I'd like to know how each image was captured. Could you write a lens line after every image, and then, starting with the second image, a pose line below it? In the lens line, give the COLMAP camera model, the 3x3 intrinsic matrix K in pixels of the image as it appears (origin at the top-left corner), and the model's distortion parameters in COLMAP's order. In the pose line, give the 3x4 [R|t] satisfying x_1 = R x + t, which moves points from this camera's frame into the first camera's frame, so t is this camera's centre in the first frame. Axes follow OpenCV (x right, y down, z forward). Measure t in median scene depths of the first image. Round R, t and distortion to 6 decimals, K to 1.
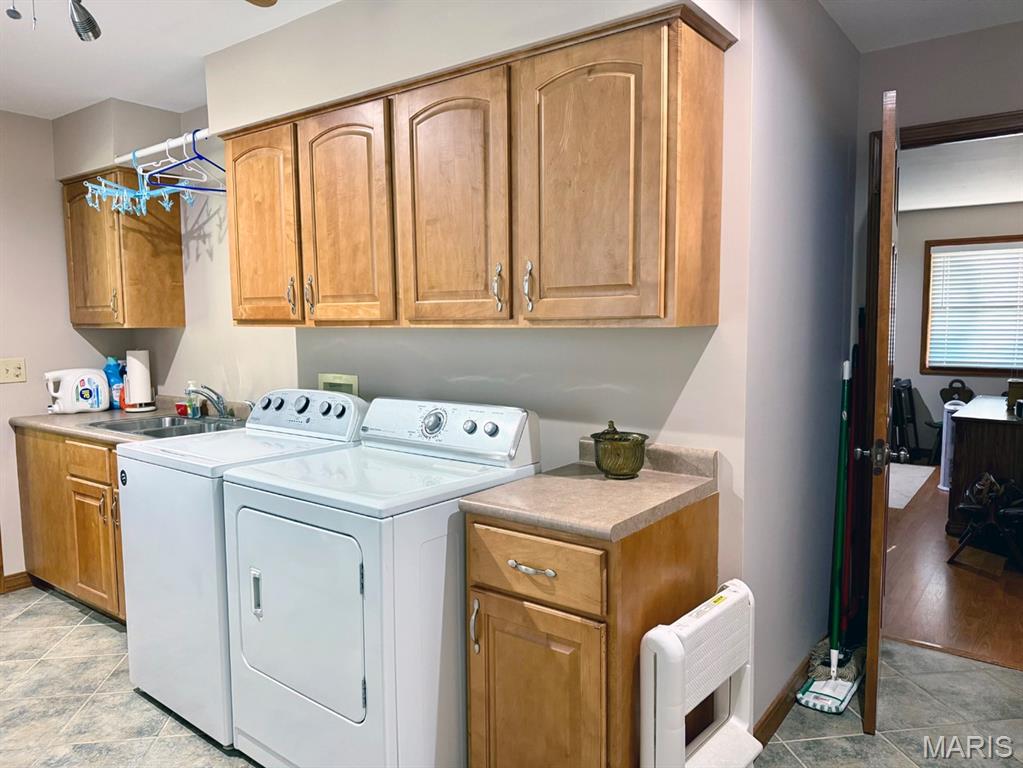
lens RADIAL K [[729.1, 0, 506.2], [0, 729.1, 381.9], [0, 0, 1]] dist [0.044678, -0.012208]
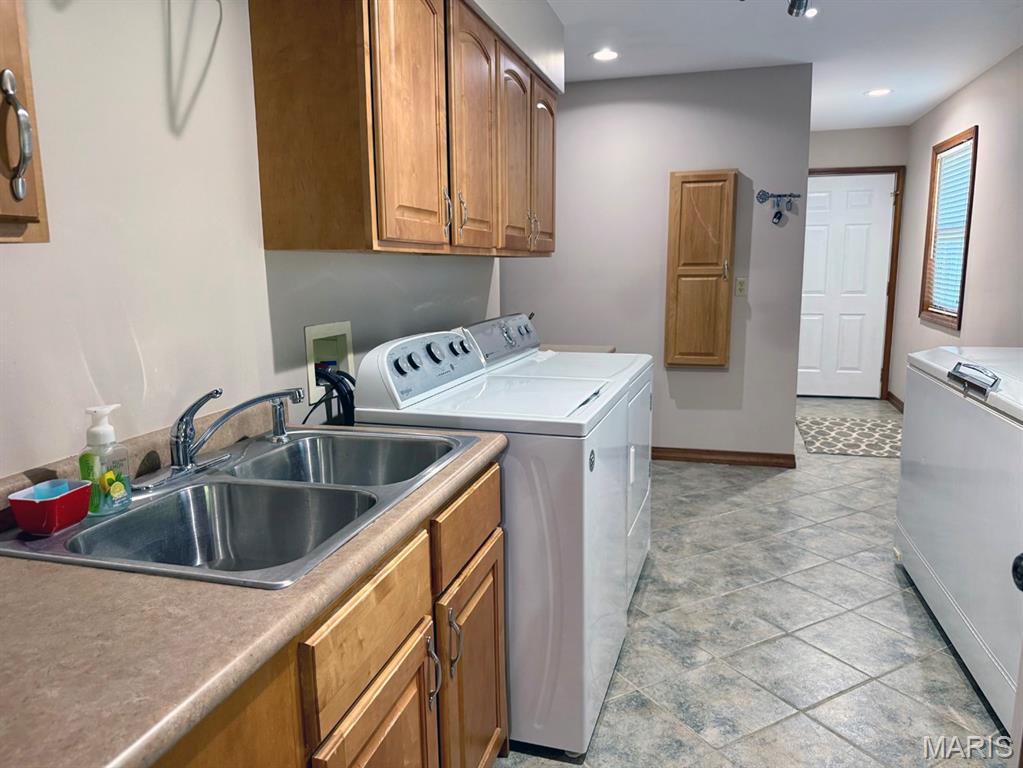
lens RADIAL K [[729.1, 0, 505.9], [0, 729.1, 384.8], [0, 0, 1]] dist [0.044678, -0.012208]
pose [[-0.357369, -0.140170, 0.923385, -1.182598], [0.105743, 0.976244, 0.189119, -0.085587], [-0.927958, 0.165227, -0.334057, 1.367944]]
